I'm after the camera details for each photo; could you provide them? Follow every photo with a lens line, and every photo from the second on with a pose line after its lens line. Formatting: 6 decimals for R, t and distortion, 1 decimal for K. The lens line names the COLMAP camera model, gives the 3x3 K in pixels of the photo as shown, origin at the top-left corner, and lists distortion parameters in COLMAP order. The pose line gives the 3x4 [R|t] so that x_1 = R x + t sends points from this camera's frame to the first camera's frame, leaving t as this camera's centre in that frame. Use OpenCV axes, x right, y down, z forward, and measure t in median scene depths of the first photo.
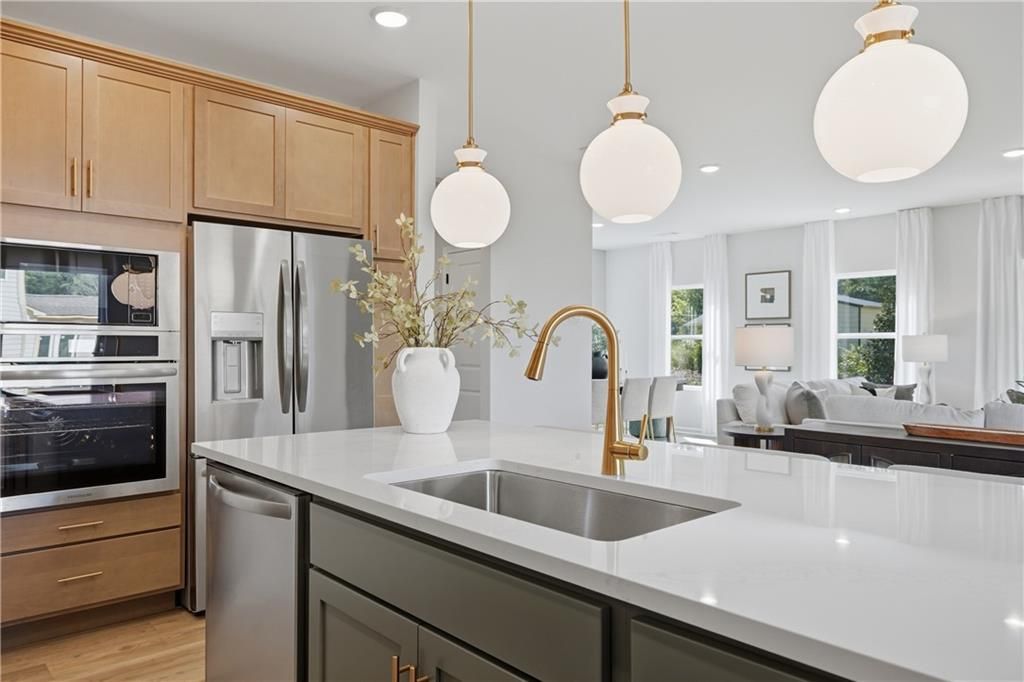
lens RADIAL K [[697.1, 0, 512.0], [0, 697.1, 341.0], [0, 0, 1]] dist [0.003012, 0.002521]
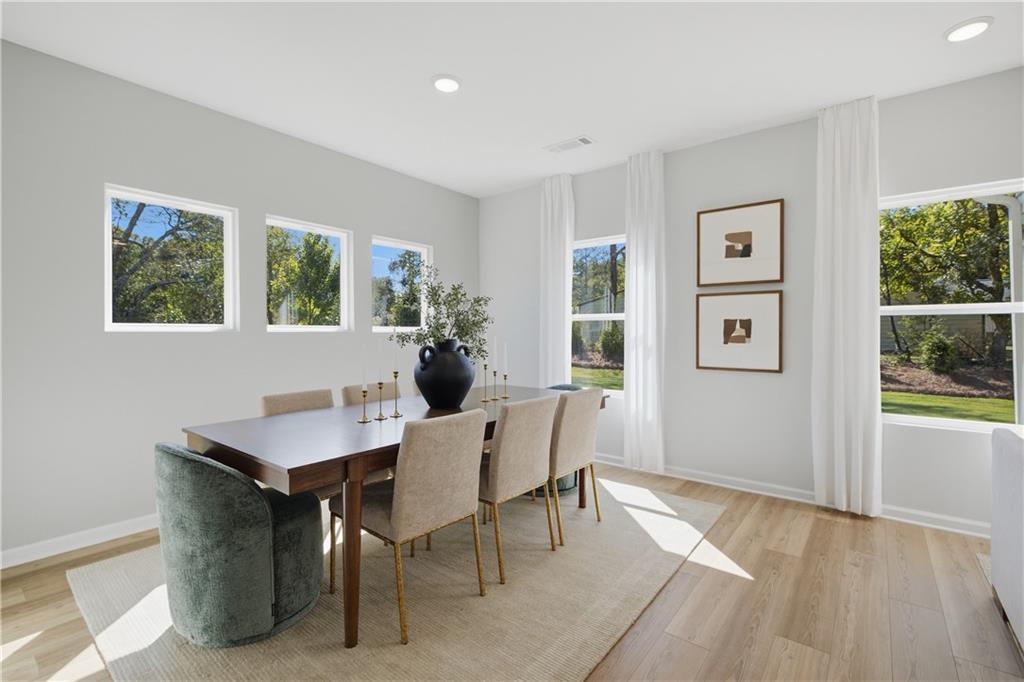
lens RADIAL K [[457.5, 0, 512.0], [0, 457.5, 341.0], [0, 0, 1]] dist [0.000803, -0.000022]
pose [[0.987021, -0.006763, 0.160449, 0.174960], [0.002127, 0.999576, 0.029046, 0.008502], [-0.160577, -0.028328, 0.986617, 1.014892]]
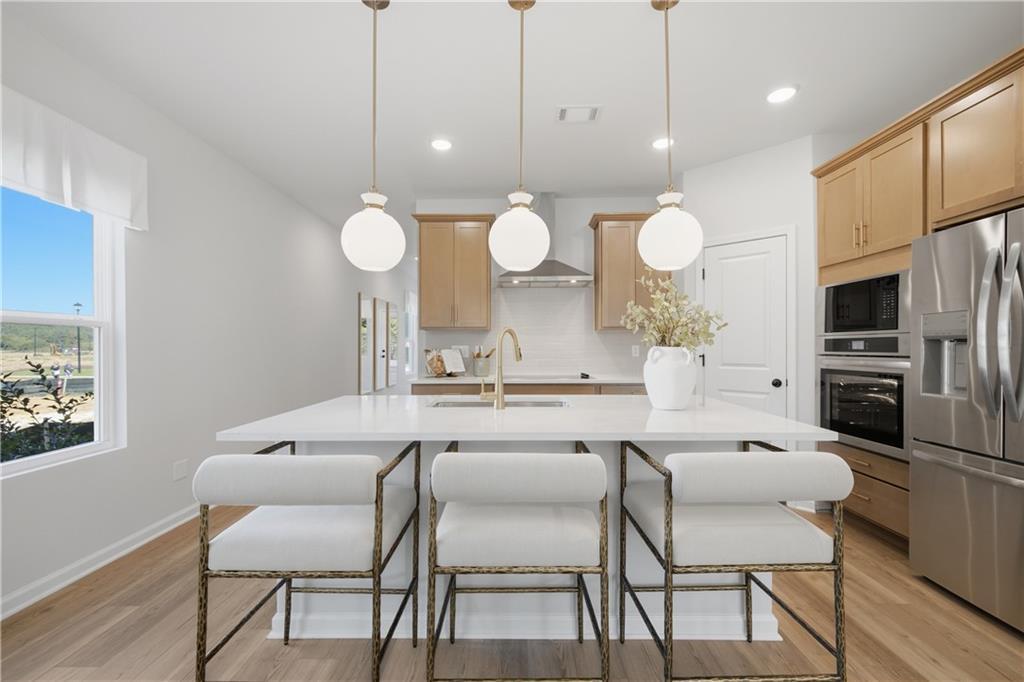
lens RADIAL K [[426.9, 0, 511.9], [0, 426.9, 345.3], [0, 0, 1]] dist [-0.002011, -0.000360]
pose [[-0.679056, -0.001746, -0.734084, 0.299059], [0.009881, 0.999885, -0.011519, 0.005600], [0.734020, -0.015076, -0.678961, 0.547721]]
